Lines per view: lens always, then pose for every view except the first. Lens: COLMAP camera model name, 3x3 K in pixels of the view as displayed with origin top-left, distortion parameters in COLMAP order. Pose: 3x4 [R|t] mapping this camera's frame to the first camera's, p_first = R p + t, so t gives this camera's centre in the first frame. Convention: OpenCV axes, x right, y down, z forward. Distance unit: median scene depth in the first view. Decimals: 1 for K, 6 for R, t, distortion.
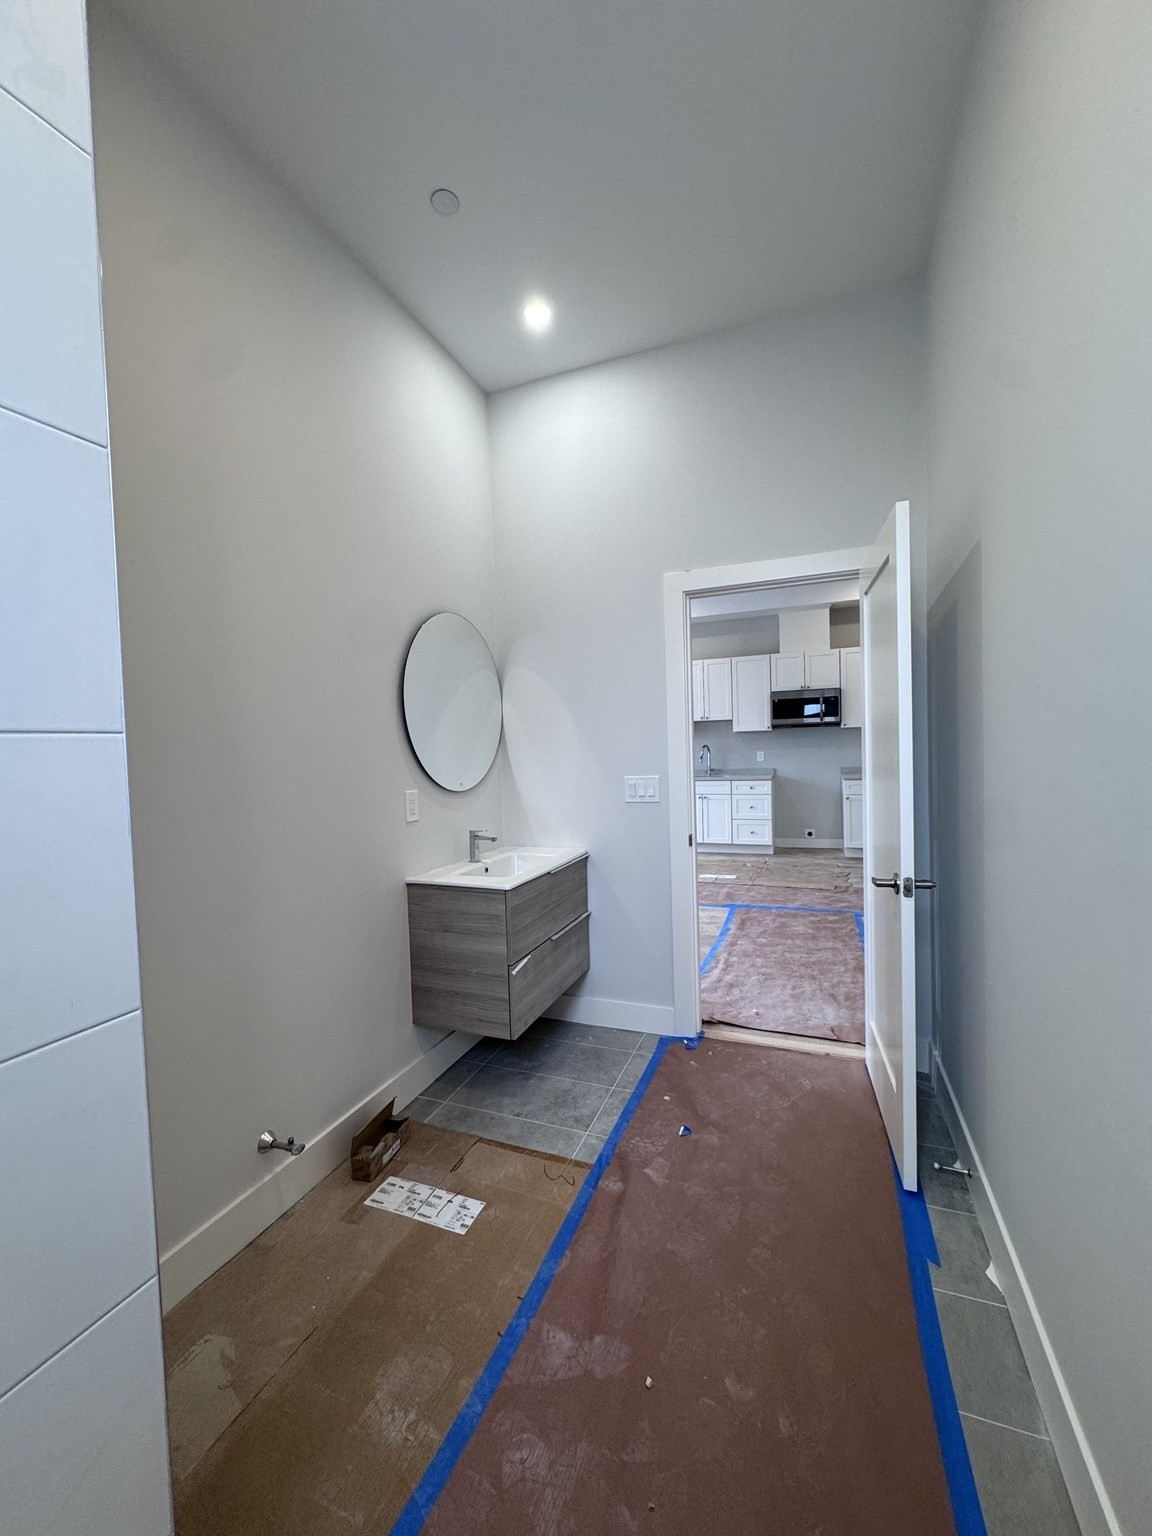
lens RADIAL K [[610.4, 0, 576.0], [0, 610.4, 768.0], [0, 0, 1]] dist [0.000263, -0.000001]
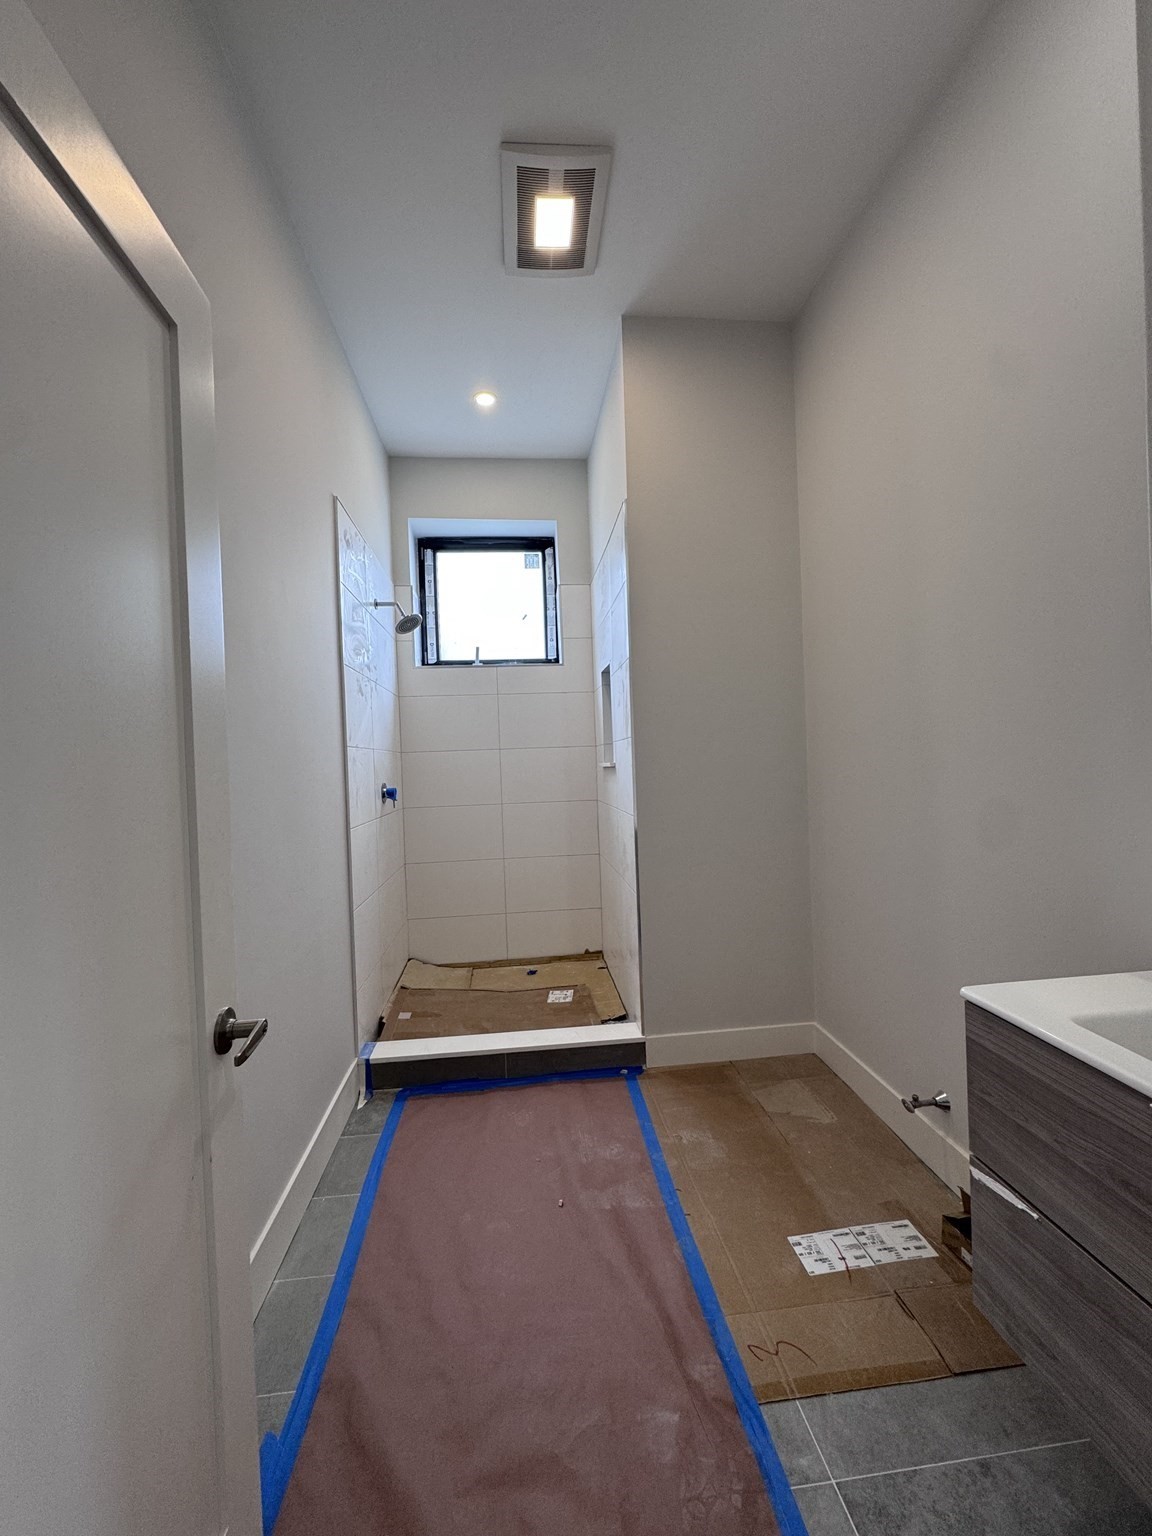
lens RADIAL K [[610.4, 0, 576.0], [0, 610.4, 768.0], [0, 0, 1]] dist [0.000263, -0.000001]
pose [[-0.882873, 0.066730, -0.464846, 0.489368], [0.048847, 0.997533, 0.050424, -0.033638], [0.467064, 0.021812, -0.883954, 1.626343]]
